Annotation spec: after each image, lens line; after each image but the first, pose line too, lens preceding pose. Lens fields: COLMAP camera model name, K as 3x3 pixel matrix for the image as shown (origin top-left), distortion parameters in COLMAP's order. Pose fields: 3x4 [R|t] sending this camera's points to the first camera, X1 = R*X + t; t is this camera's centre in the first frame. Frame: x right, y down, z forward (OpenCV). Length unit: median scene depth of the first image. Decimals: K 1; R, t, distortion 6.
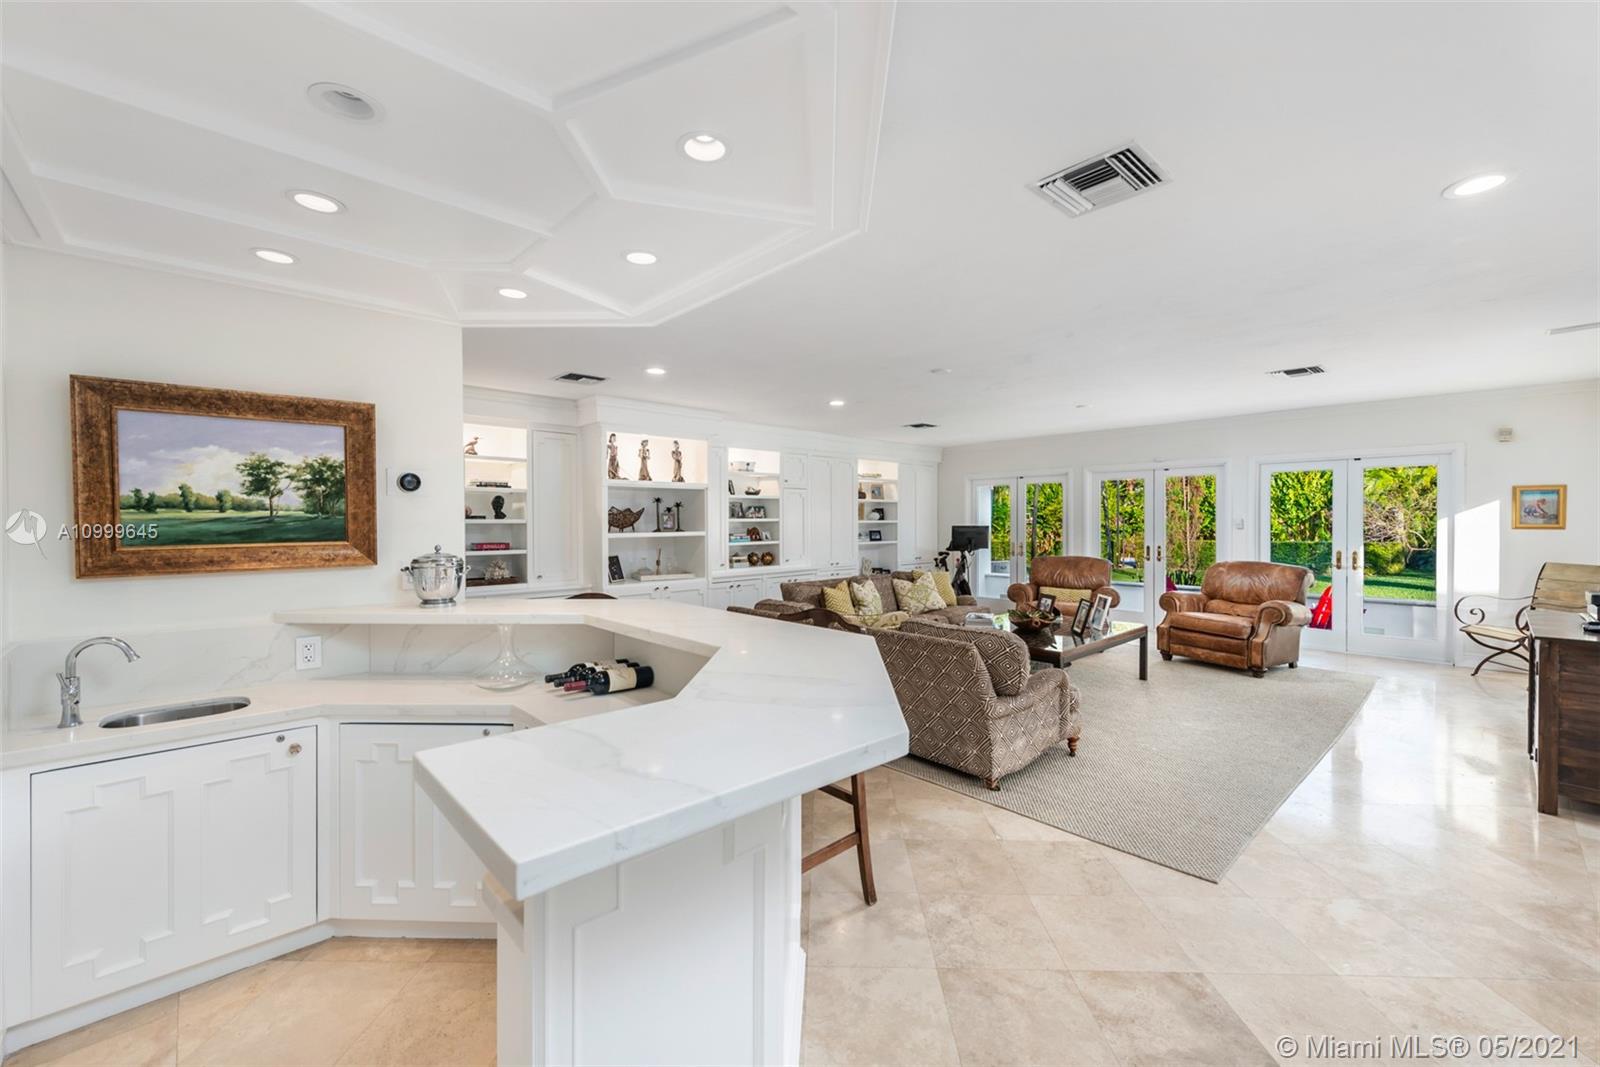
lens RADIAL K [[650.2, 0, 795.9], [0, 650.2, 525.3], [0, 0, 1]] dist [0.000519, 0.000037]
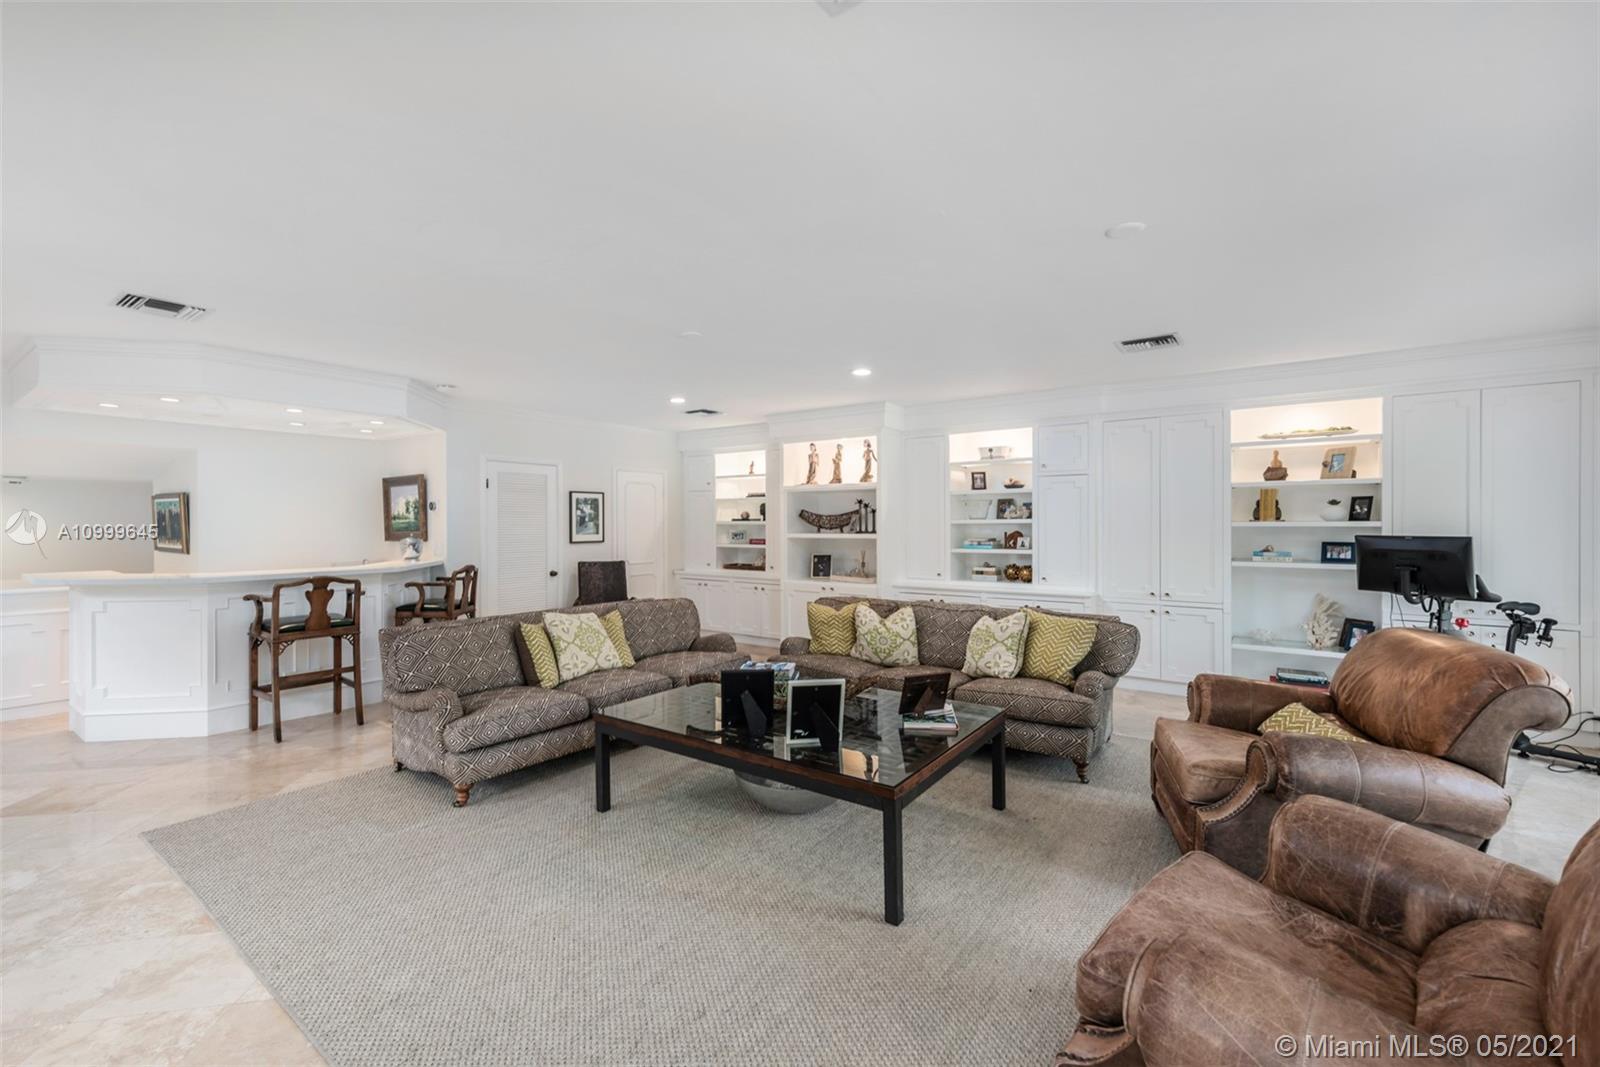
lens RADIAL K [[672.1, 0, 798.5], [0, 672.1, 524.5], [0, 0, 1]] dist [0.011693, -0.000064]
pose [[0.212787, 0.005487, -0.977083, 0.803164], [-0.004572, 0.999979, 0.004620, -0.008439], [0.977088, 0.003485, 0.212808, 0.723644]]
